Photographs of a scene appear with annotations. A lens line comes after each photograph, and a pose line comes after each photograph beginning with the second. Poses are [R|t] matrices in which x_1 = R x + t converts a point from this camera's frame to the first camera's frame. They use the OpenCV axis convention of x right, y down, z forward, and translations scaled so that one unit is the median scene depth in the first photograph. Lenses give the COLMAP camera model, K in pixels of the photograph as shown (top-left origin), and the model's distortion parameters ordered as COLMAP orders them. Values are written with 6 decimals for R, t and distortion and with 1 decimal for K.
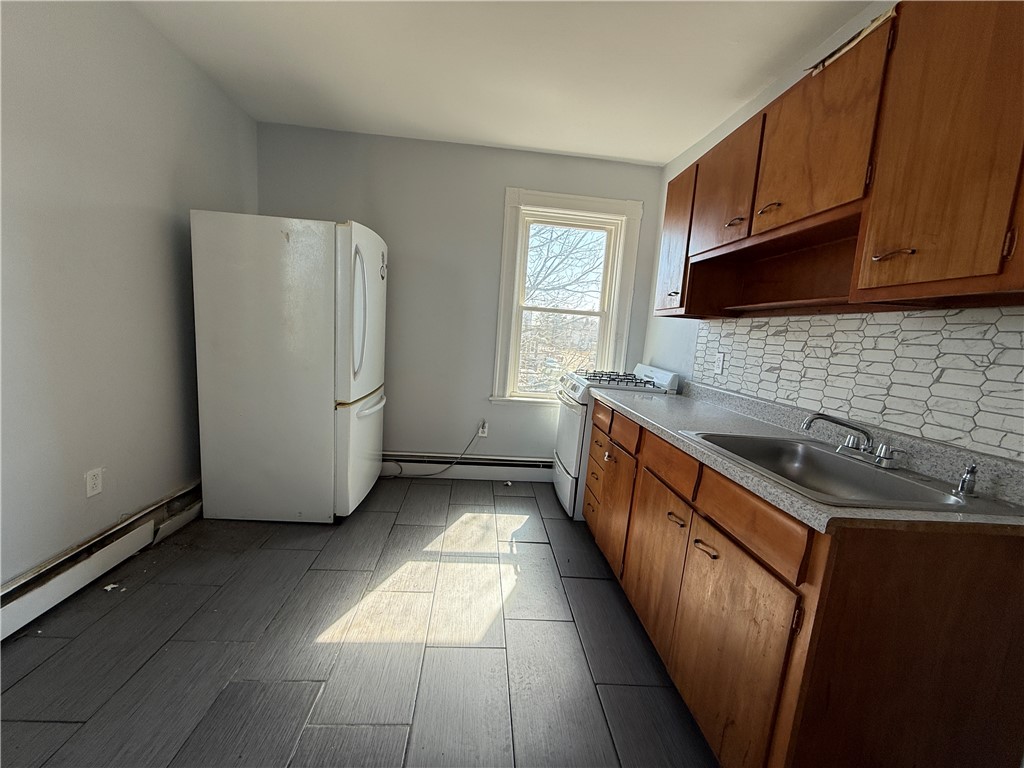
lens RADIAL K [[408.0, 0, 513.2], [0, 408.0, 383.3], [0, 0, 1]] dist [0.001043, 0.000617]
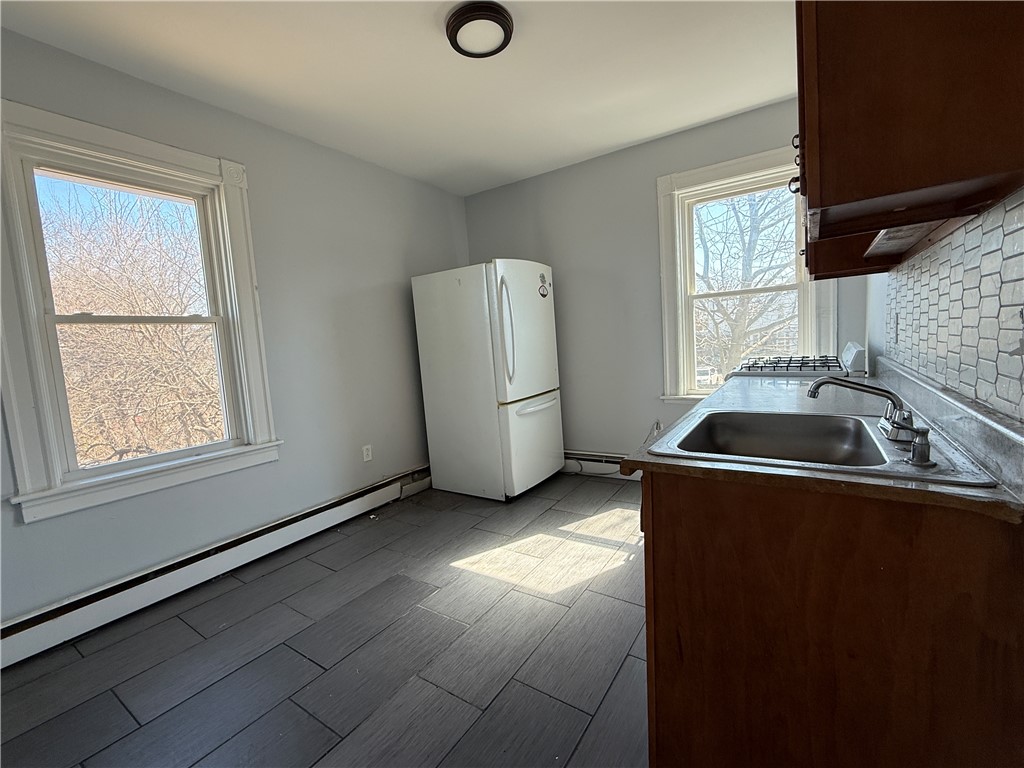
lens RADIAL K [[448.9, 0, 514.8], [0, 448.9, 385.7], [0, 0, 1]] dist [-0.001258, -0.000049]
pose [[0.785241, -0.063055, -0.615971, 0.445758], [0.045538, 0.997988, -0.044109, 0.055568], [0.617513, 0.006587, 0.786533, -0.054740]]
